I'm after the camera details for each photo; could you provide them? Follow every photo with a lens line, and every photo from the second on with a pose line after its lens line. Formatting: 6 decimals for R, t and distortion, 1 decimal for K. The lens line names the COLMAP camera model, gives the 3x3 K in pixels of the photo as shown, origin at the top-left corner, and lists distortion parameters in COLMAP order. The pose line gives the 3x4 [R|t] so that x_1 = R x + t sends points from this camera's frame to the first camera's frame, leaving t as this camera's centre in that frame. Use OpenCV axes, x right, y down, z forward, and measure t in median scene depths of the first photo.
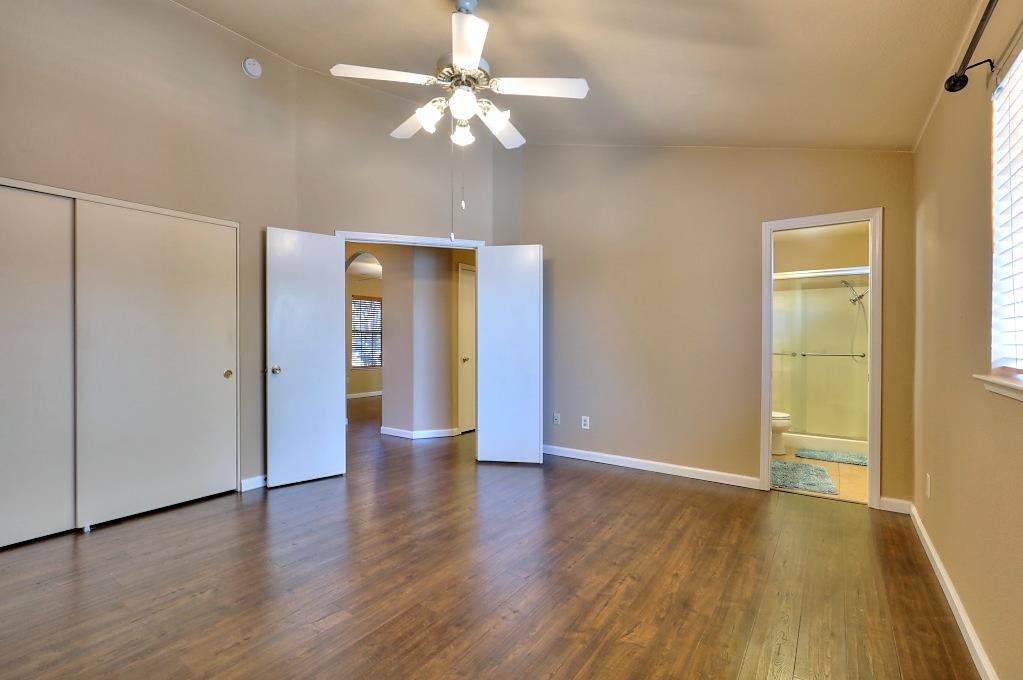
lens RADIAL K [[461.8, 0, 508.6], [0, 461.8, 338.8], [0, 0, 1]] dist [0.000074, -0.000245]
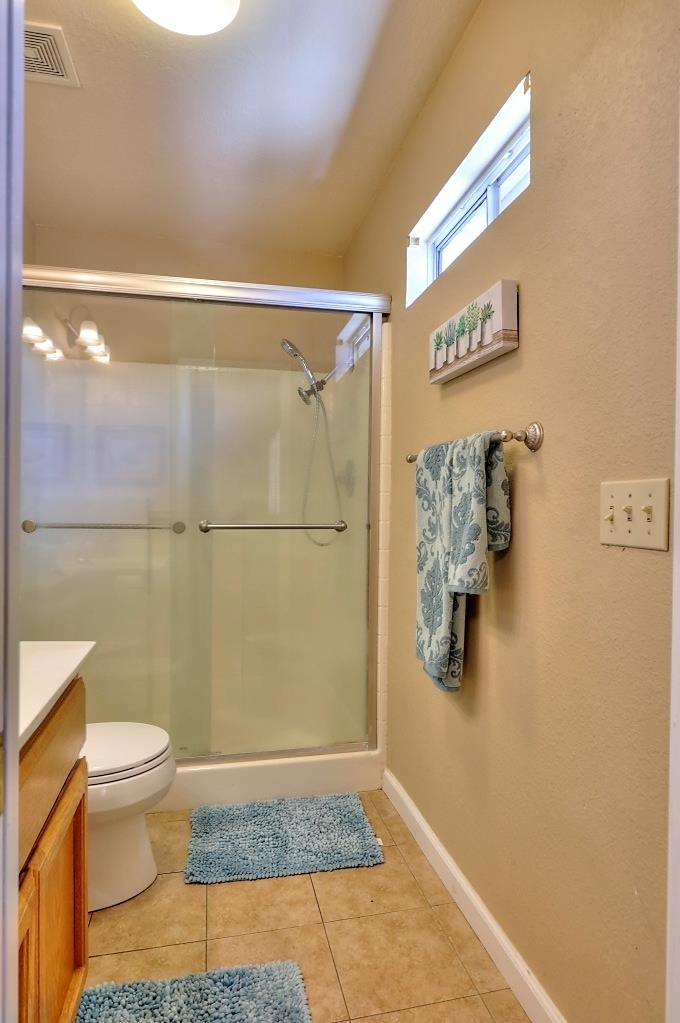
lens RADIAL K [[592.1, 0, 338.6], [0, 592.1, 511.0], [0, 0, 1]] dist [-0.007352, -0.000979]
pose [[0.672583, 0.002281, 0.740018, 0.374796], [-0.002667, 0.999996, -0.000658, 0.021712], [-0.740017, -0.001532, 0.672587, 0.621534]]
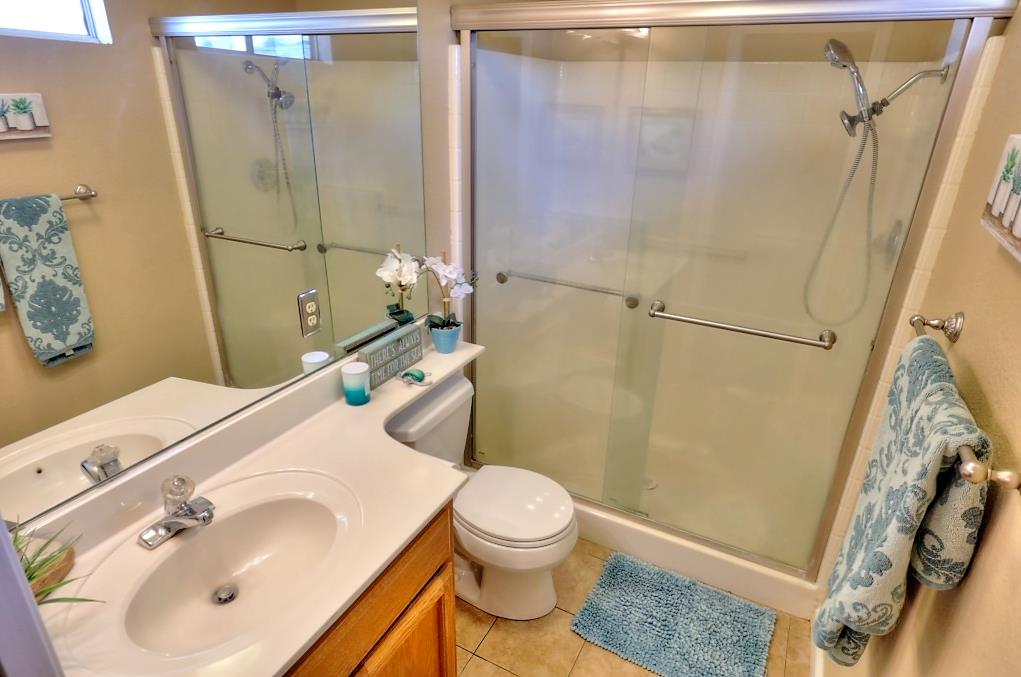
lens RADIAL K [[591.1, 0, 511.4], [0, 591.1, 340.1], [0, 0, 1]] dist [-0.000110, -0.002877]
pose [[0.990571, -0.030762, 0.133504, 0.482747], [-0.024287, 0.919602, 0.392100, -0.100013], [-0.134832, -0.391645, 0.910184, 0.634777]]
